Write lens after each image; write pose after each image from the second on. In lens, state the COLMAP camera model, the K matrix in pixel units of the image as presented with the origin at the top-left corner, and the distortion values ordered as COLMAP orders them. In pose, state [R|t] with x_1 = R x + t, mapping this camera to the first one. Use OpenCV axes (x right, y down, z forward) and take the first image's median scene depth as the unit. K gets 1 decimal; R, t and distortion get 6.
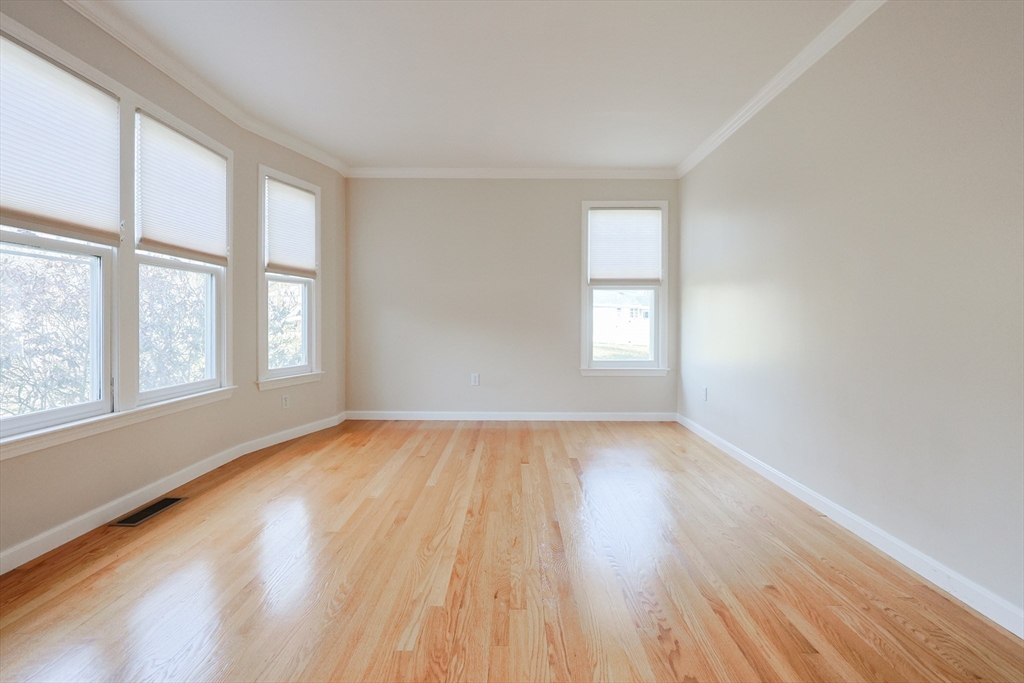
lens RADIAL K [[435.9, 0, 516.7], [0, 435.9, 318.9], [0, 0, 1]] dist [0.001666, -0.000077]
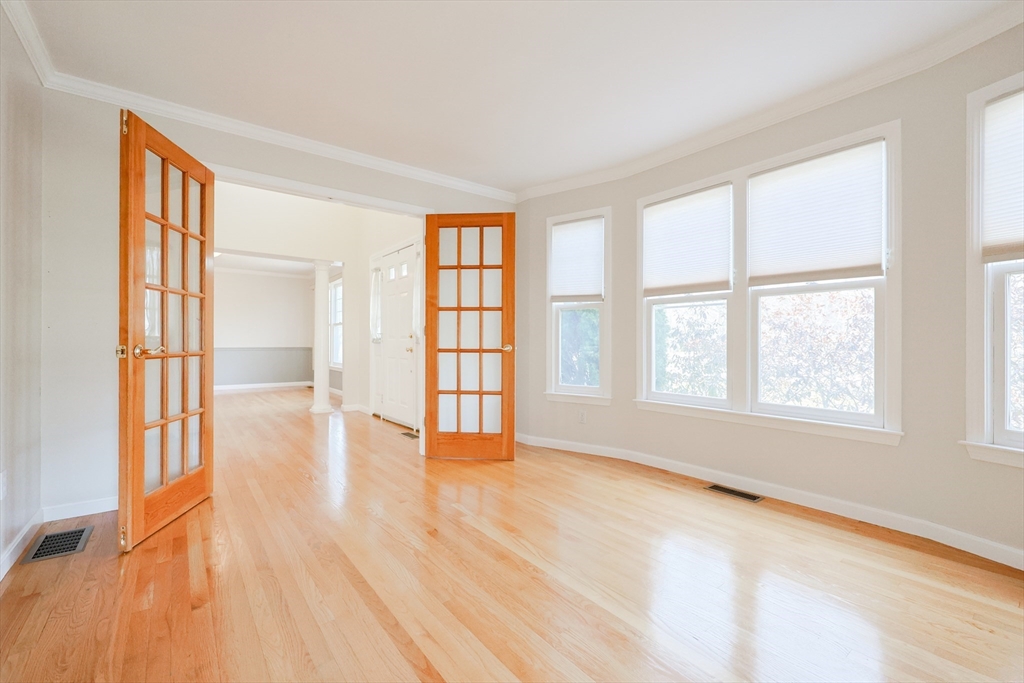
lens RADIAL K [[435.9, 0, 512.4], [0, 435.9, 343.1], [0, 0, 1]] dist [0.001666, -0.000077]
pose [[-0.785816, -0.004074, -0.618447, 0.430626], [-0.005551, 0.999984, 0.000466, 0.005743], [0.618436, 0.003799, -0.785826, 1.512567]]
